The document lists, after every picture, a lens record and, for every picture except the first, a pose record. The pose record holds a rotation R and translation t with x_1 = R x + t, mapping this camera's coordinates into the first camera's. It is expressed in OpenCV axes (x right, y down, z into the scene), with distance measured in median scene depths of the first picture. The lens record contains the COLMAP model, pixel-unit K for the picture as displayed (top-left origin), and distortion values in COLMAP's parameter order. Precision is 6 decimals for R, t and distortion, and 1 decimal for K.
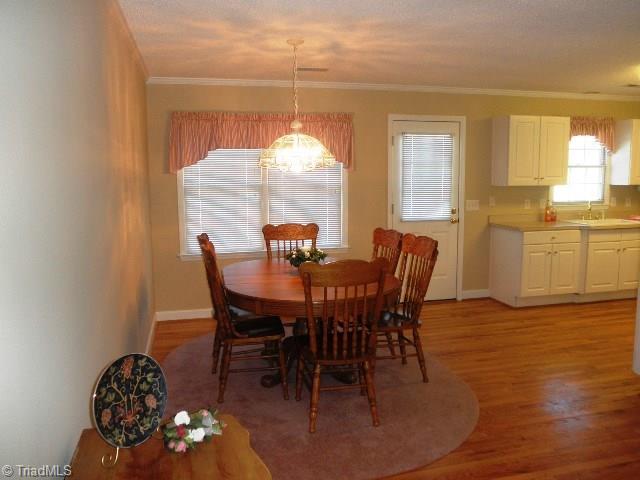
lens RADIAL K [[527.0, 0, 320.2], [0, 527.0, 239.4], [0, 0, 1]] dist [-0.097477, 0.055939]
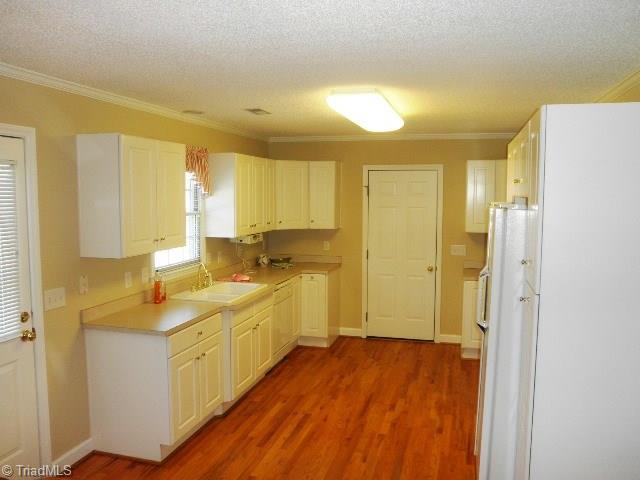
lens RADIAL K [[527.0, 0, 332.8], [0, 527.0, 241.0], [0, 0, 1]] dist [-0.097477, 0.055939]
pose [[0.466310, -0.067025, 0.882079, -0.030738], [0.099339, 0.994786, 0.023073, -0.104389], [-0.879026, 0.076866, 0.470537, 0.494329]]
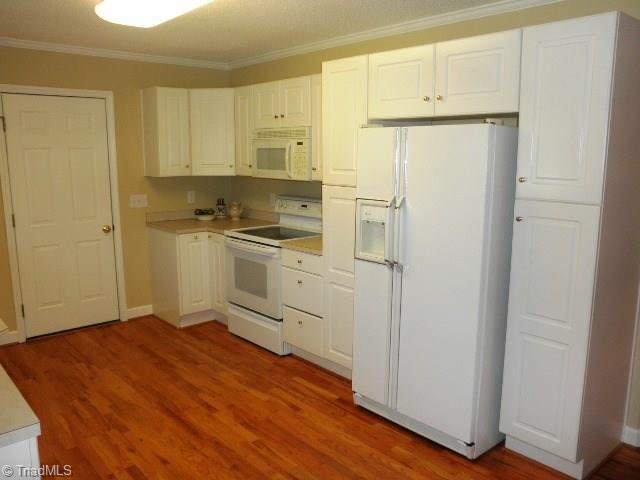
lens RADIAL K [[527.0, 0, 319.9], [0, 527.0, 241.5], [0, 0, 1]] dist [-0.097477, 0.055939]
pose [[-0.468096, -0.138036, 0.872830, 0.124132], [0.115701, 0.969648, 0.215397, -0.119962], [-0.876071, 0.201813, -0.437917, 0.870757]]
